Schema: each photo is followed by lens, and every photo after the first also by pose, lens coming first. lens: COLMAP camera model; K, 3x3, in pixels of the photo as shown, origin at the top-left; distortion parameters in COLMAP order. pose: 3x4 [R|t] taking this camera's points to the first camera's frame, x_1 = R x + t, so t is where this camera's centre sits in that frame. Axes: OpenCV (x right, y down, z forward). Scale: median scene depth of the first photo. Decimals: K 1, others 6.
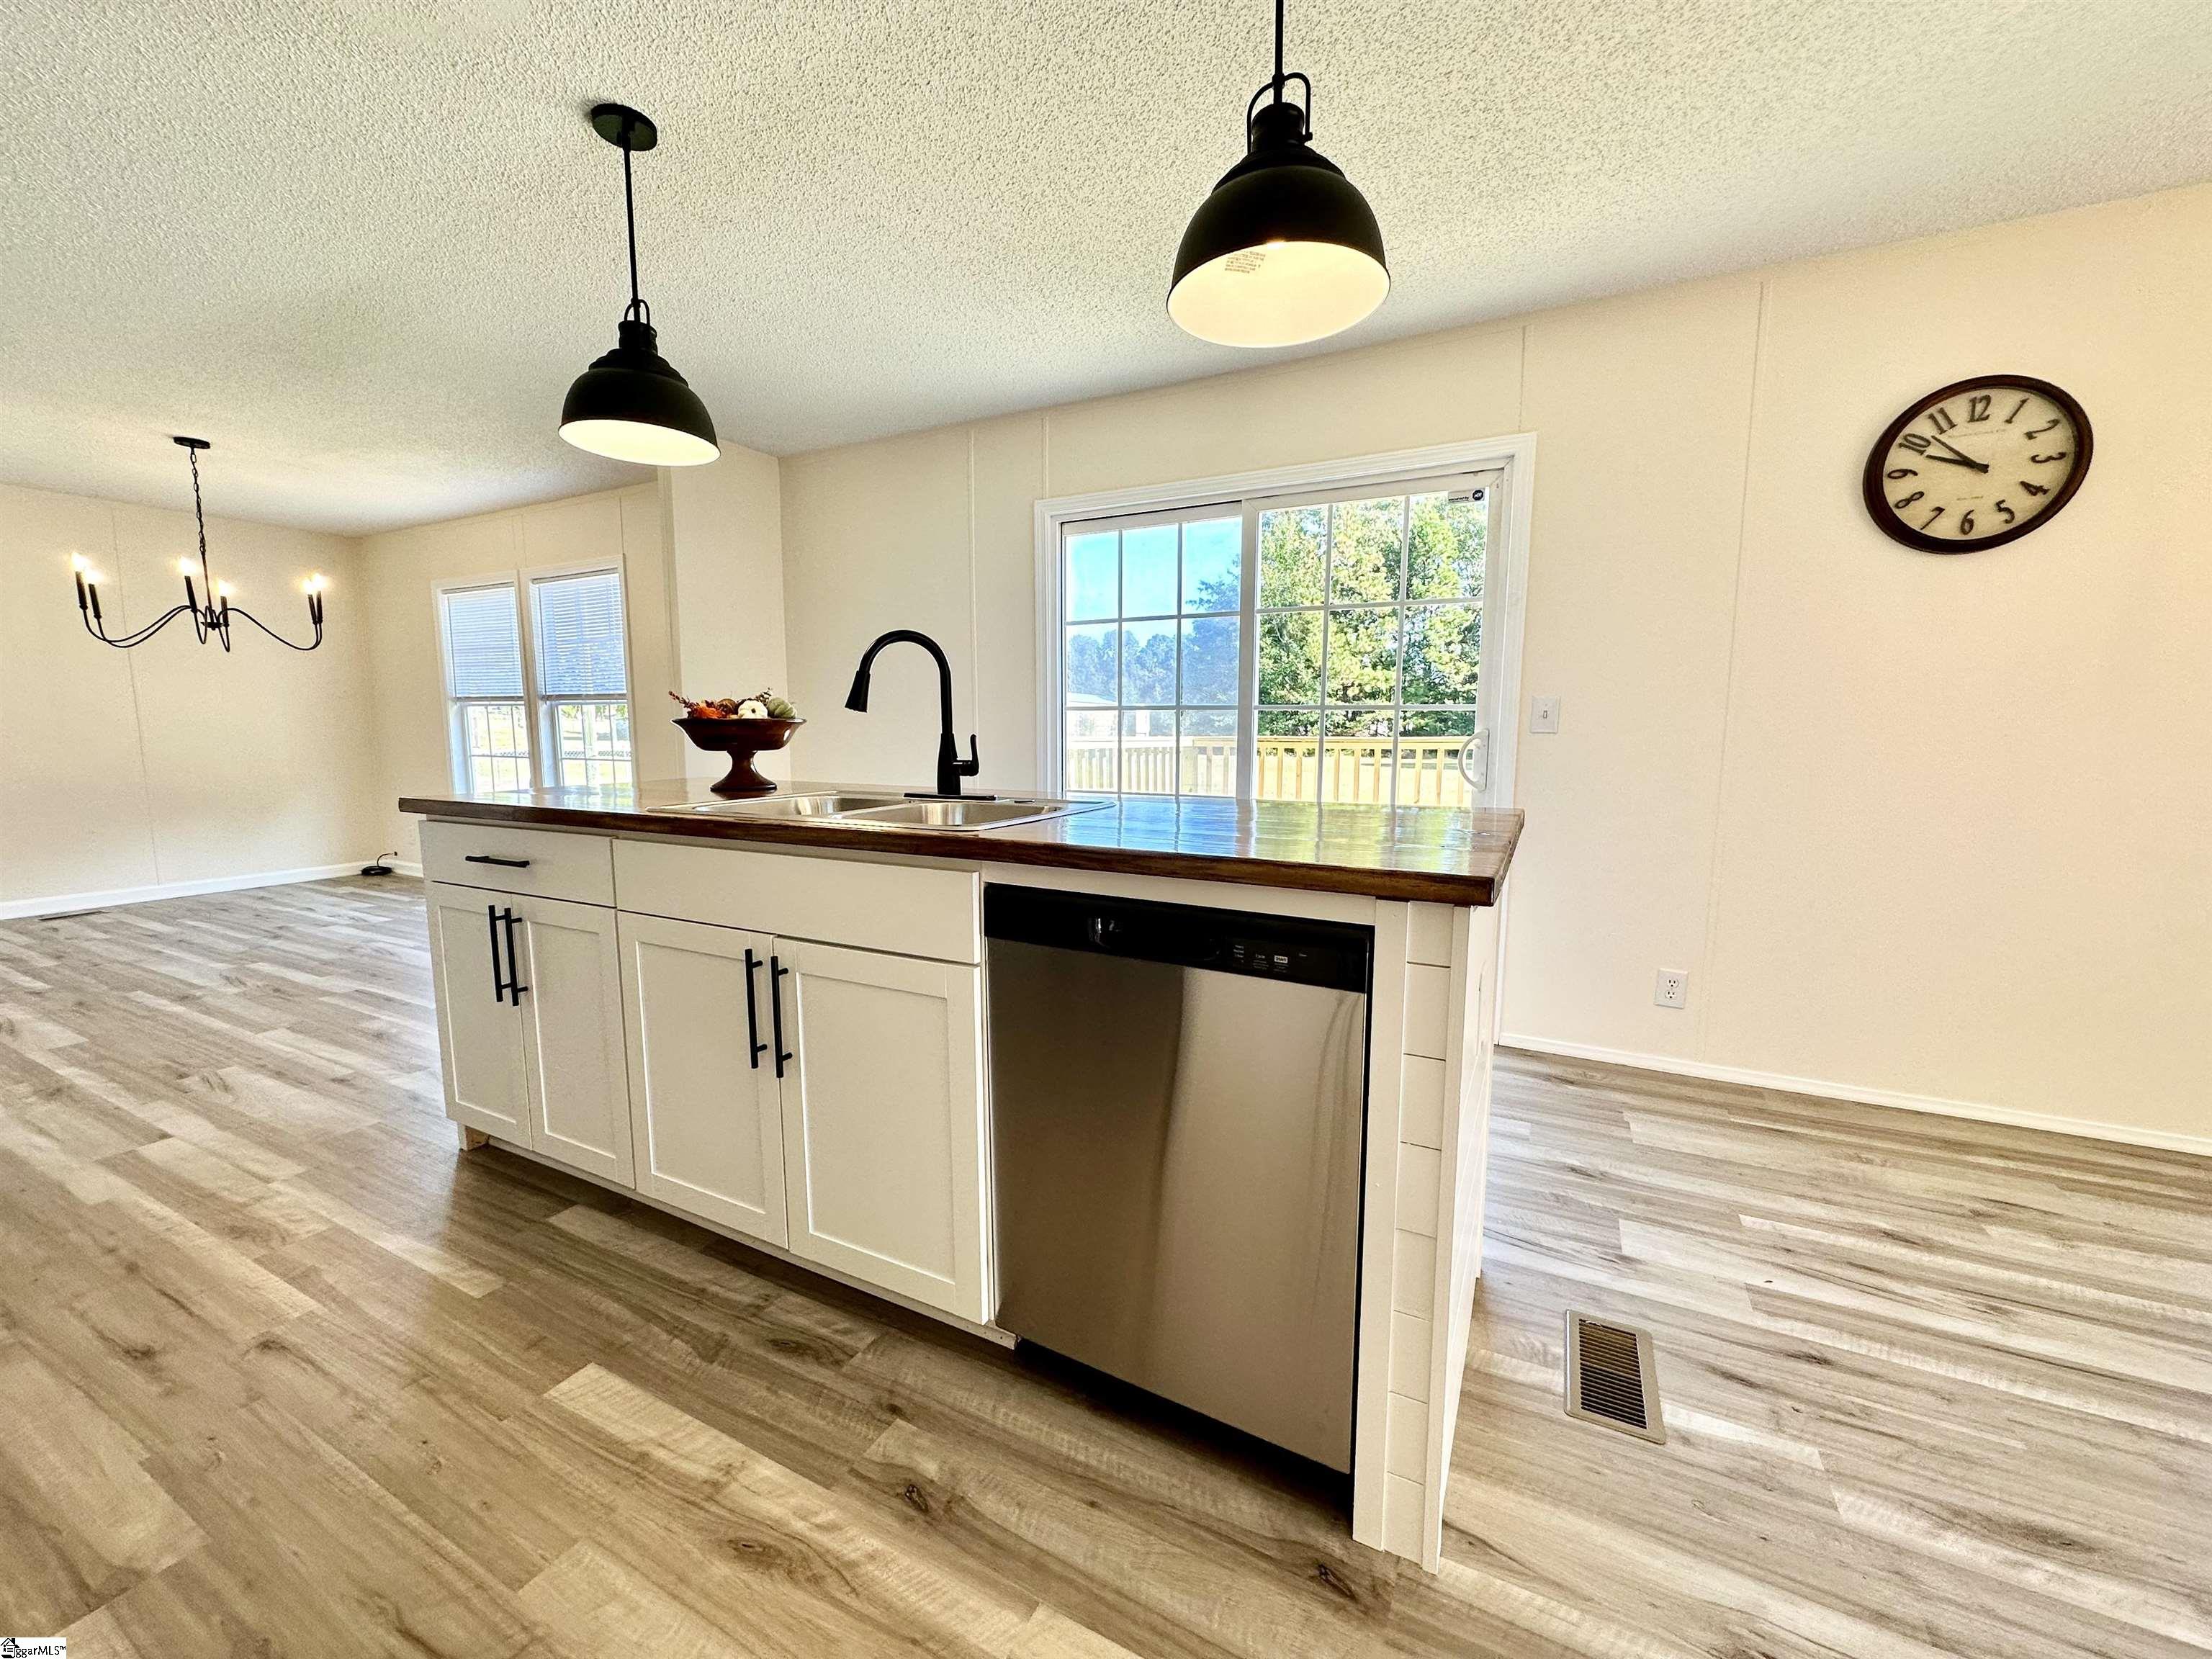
lens RADIAL K [[881.2, 0, 1103.9], [0, 881.2, 831.5], [0, 0, 1]] dist [-0.003092, 0.000060]
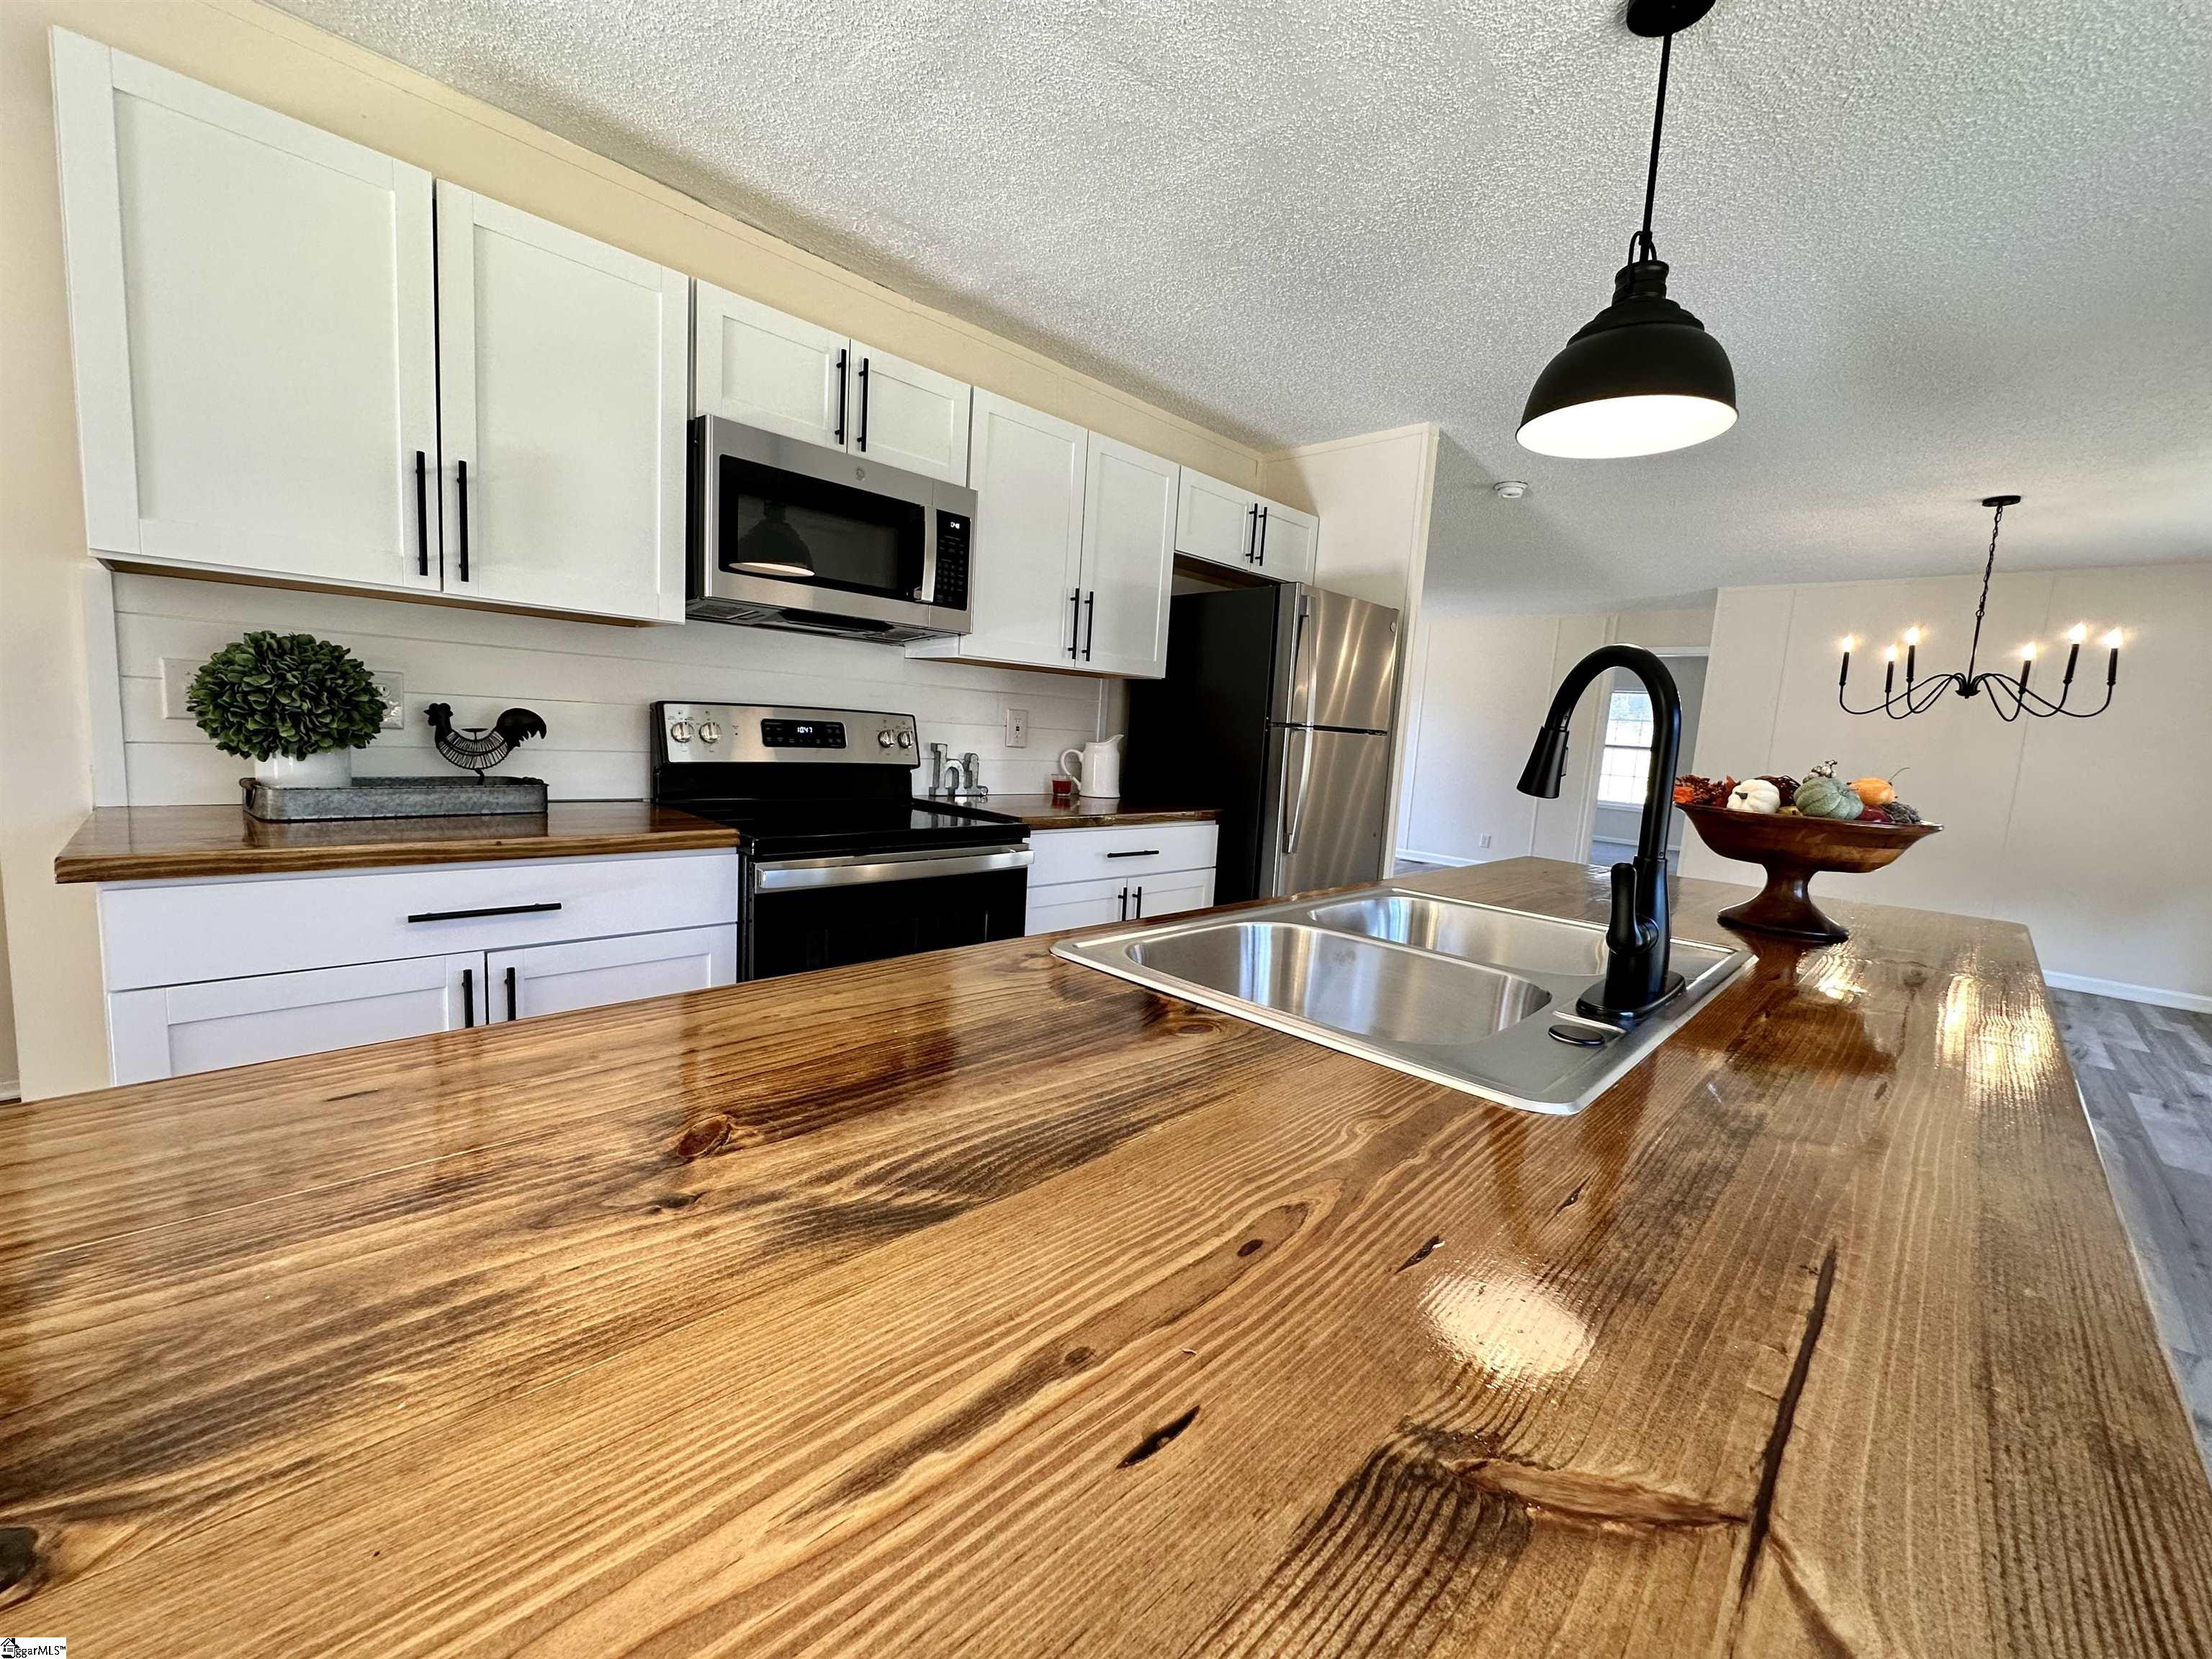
lens RADIAL K [[883.4, 0, 1103.3], [0, 883.4, 830.4], [0, 0, 1]] dist [-0.002312, 0.000413]
pose [[-0.290736, 0.094568, -0.952118, 0.293576], [-0.179933, 0.971945, 0.151481, -0.120563], [0.939732, 0.215358, -0.265564, 0.726492]]
